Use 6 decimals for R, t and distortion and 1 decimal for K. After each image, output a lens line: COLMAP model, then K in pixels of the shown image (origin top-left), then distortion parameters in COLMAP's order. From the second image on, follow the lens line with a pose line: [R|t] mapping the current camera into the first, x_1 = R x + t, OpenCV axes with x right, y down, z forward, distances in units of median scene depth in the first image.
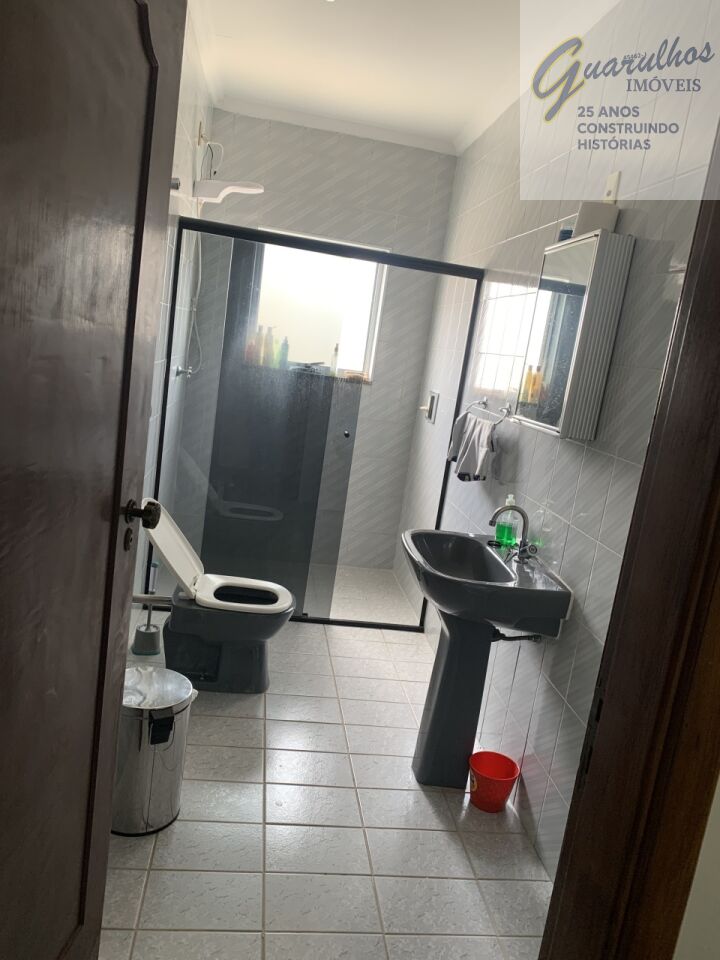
lens RADIAL K [[739.2, 0, 362.0], [0, 739.2, 481.2], [0, 0, 1]] dist [0.051538, -0.059354]
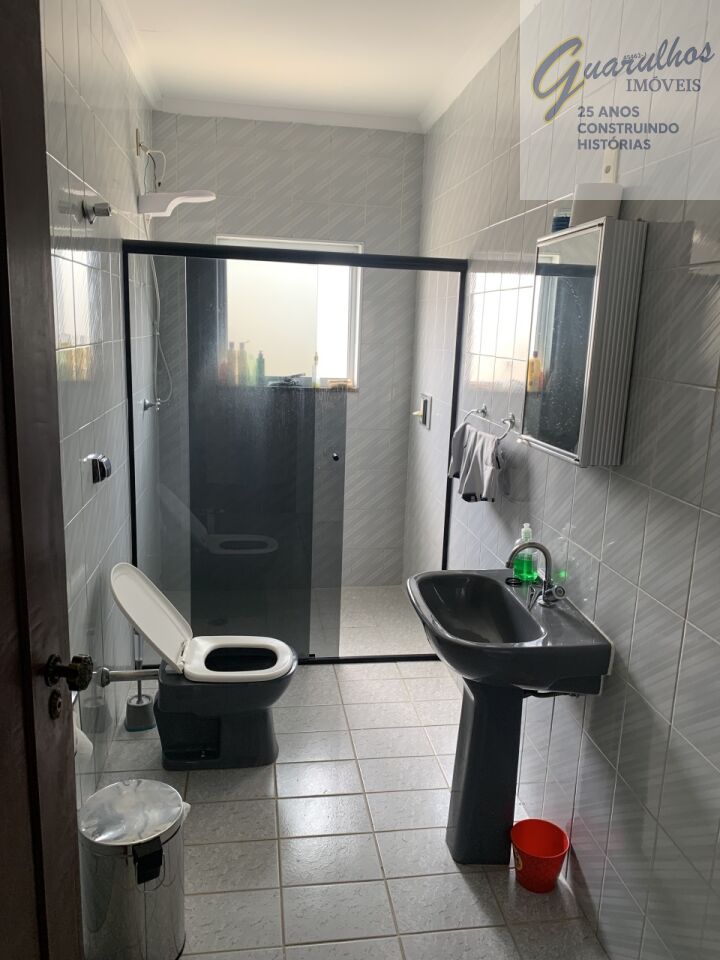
lens RADIAL K [[739.2, 0, 357.9], [0, 739.2, 480.0], [0, 0, 1]] dist [0.051538, -0.059354]
pose [[0.994169, -0.107332, -0.010376, 0.015309], [0.107570, 0.993858, 0.025979, -0.065756], [0.007524, -0.026944, 0.999609, 0.106283]]
